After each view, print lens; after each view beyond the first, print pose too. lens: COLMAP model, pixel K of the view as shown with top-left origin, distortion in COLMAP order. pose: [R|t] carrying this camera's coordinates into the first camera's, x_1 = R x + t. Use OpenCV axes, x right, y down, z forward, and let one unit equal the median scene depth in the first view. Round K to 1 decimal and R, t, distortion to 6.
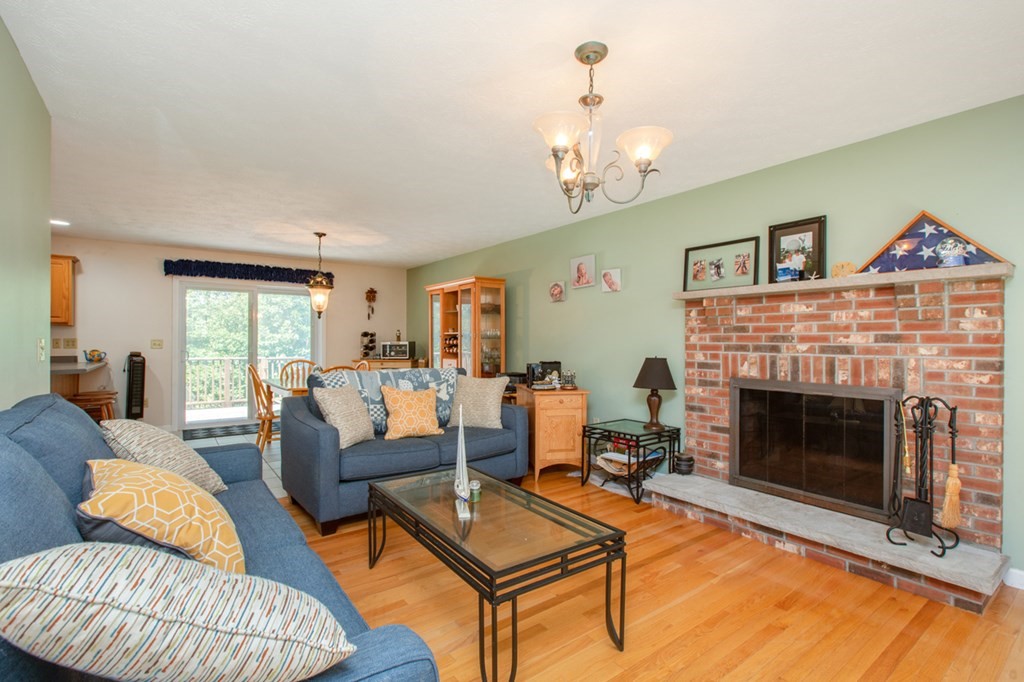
lens RADIAL K [[470.2, 0, 539.0], [0, 470.2, 341.3], [0, 0, 1]] dist [0.000827, 0.000169]
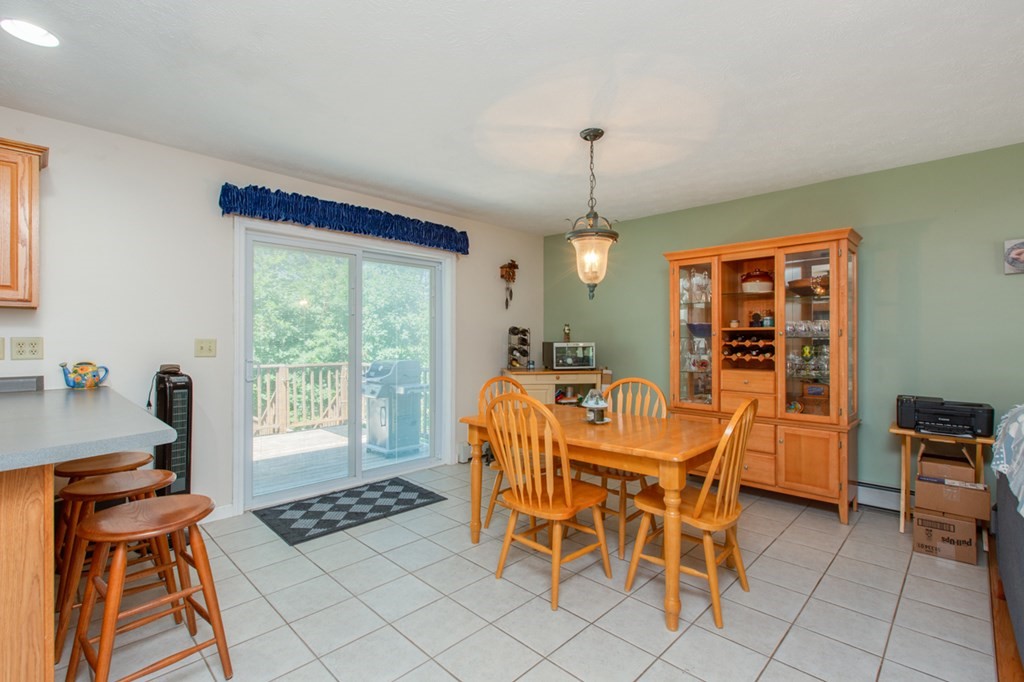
lens RADIAL K [[458.9, 0, 524.7], [0, 458.9, 341.2], [0, 0, 1]] dist [0.000920, 0.000246]
pose [[0.989290, -0.001227, 0.145955, -0.899492], [0.000728, 0.999994, 0.003470, -0.005760], [-0.145958, -0.003327, 0.989285, 0.758284]]
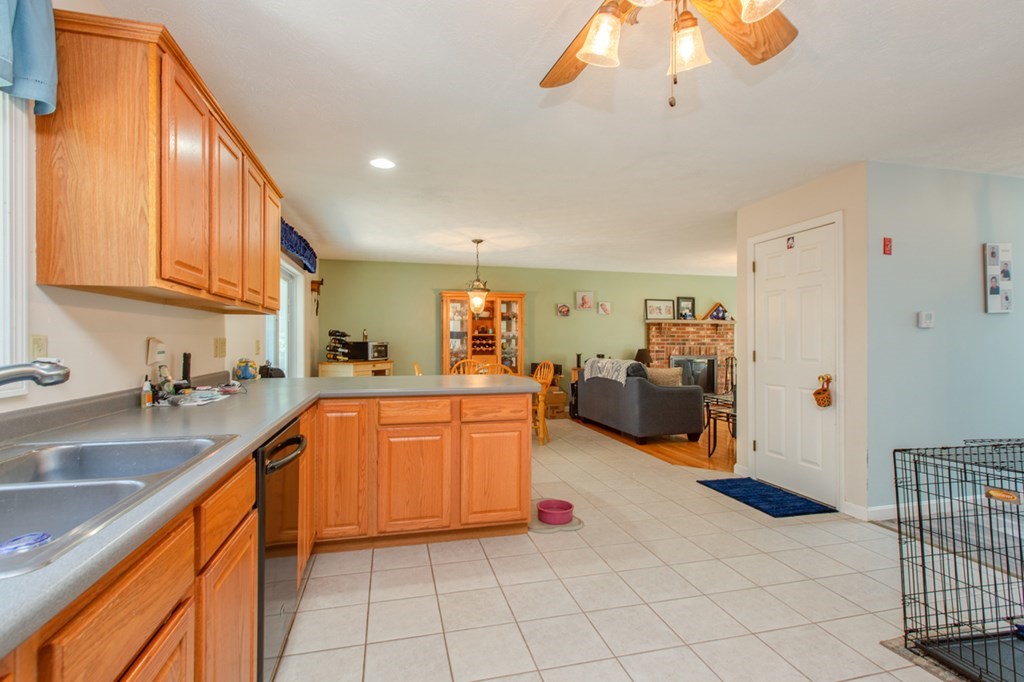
lens RADIAL K [[464.3, 0, 503.9], [0, 464.3, 347.0], [0, 0, 1]] dist [-0.003774, -0.000549]
pose [[0.404113, -0.014642, 0.914592, -2.069338], [-0.000078, 0.999871, 0.016042, -0.007459], [-0.914709, -0.006554, 0.404060, 0.771292]]
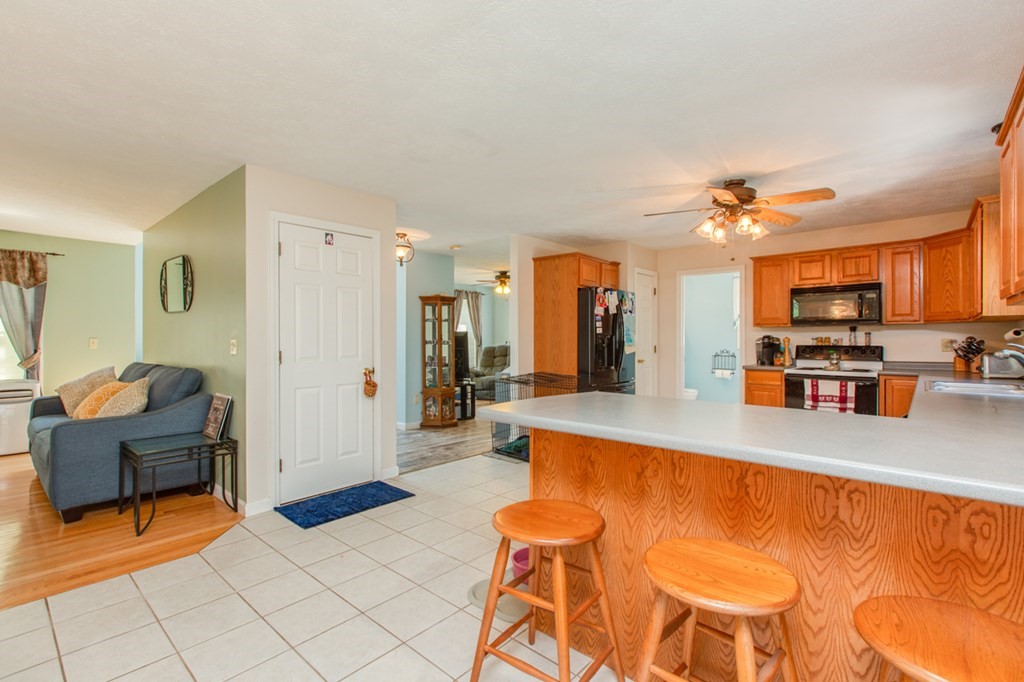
lens RADIAL K [[458.9, 0, 524.7], [0, 458.9, 341.2], [0, 0, 1]] dist [0.000920, 0.000246]
pose [[-0.981911, -0.004304, -0.189292, -1.091015], [-0.004127, 0.999991, -0.001325, 0.000411], [0.189296, -0.000520, -0.981920, 1.676638]]
